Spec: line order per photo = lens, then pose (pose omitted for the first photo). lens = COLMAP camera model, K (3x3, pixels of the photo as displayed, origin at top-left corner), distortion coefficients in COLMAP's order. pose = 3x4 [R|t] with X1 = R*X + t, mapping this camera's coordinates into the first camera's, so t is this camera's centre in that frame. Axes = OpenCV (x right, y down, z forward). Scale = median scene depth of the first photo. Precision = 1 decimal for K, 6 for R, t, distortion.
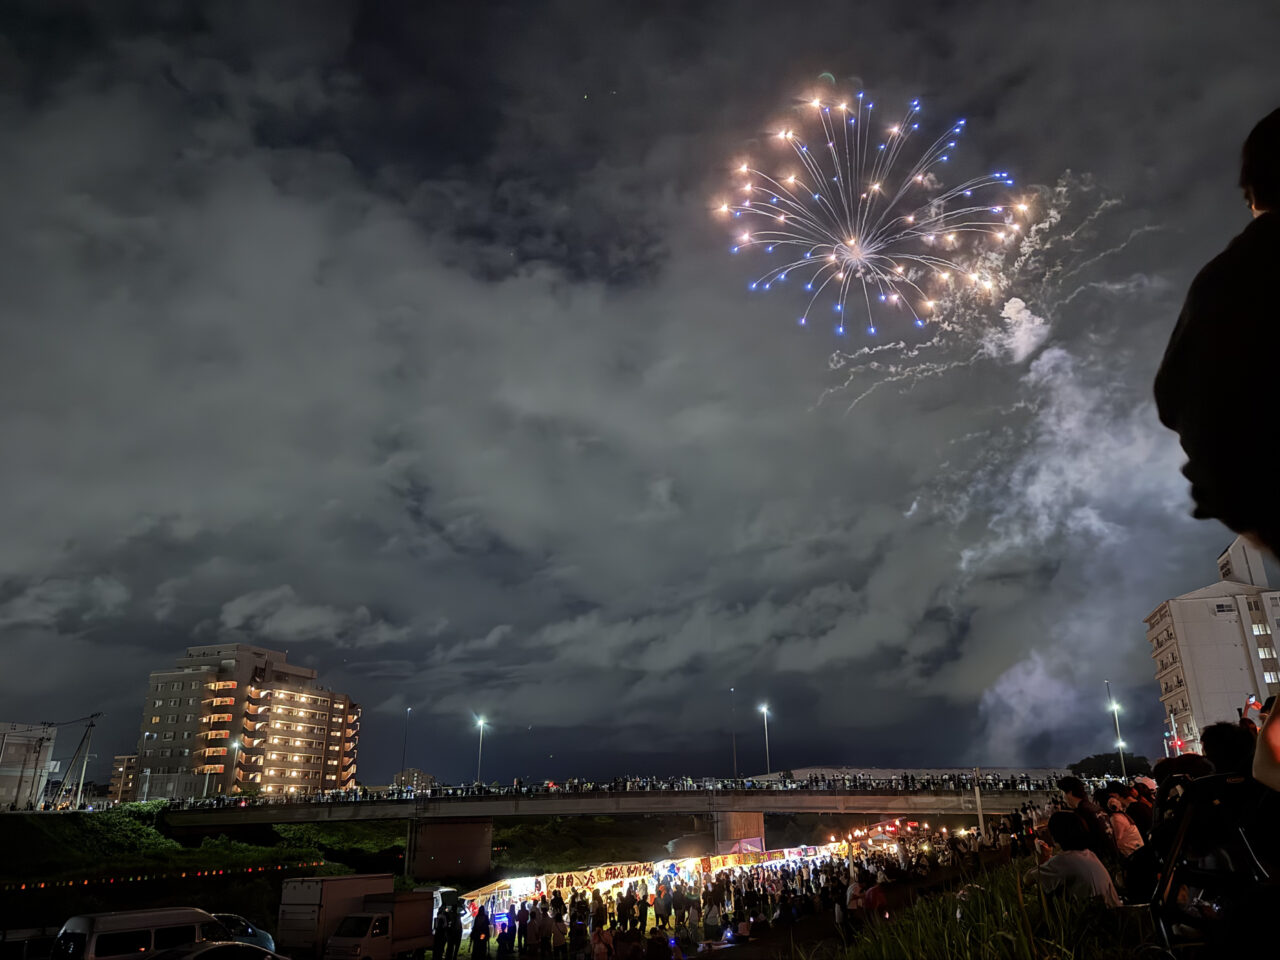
lens RADIAL K [[899.3, 0, 640.0], [0, 899.3, 480.0], [0, 0, 1]] dist [0.013331, -0.024141]
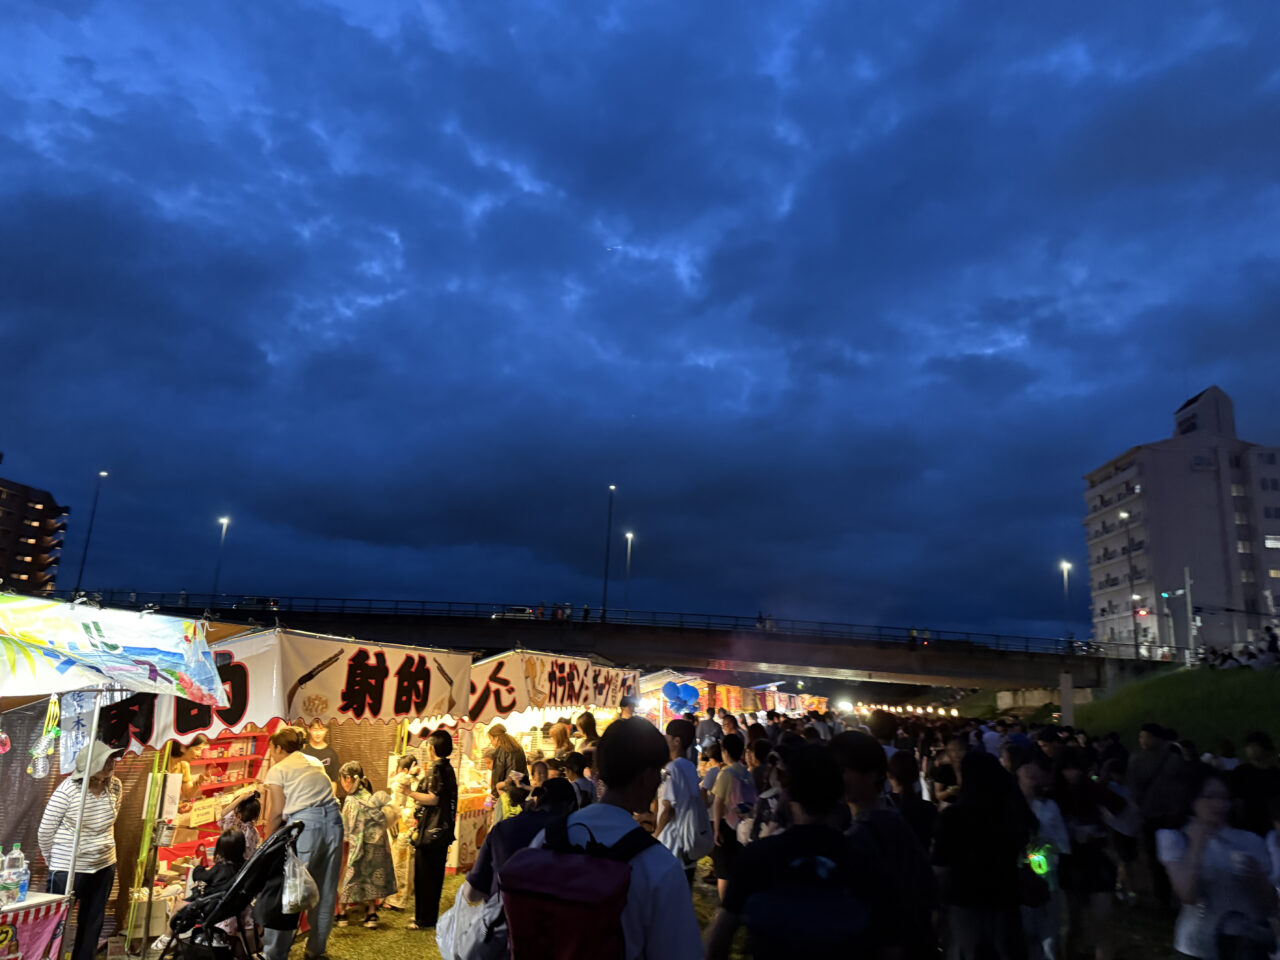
lens RADIAL K [[899.3, 0, 640.0], [0, 899.3, 480.0], [0, 0, 1]] dist [0.013331, -0.024141]
pose [[0.968246, 0.113409, 0.222798, -0.028469], [-0.140146, 0.984216, 0.108063, 0.134368], [-0.207026, -0.135856, 0.968857, 0.290053]]
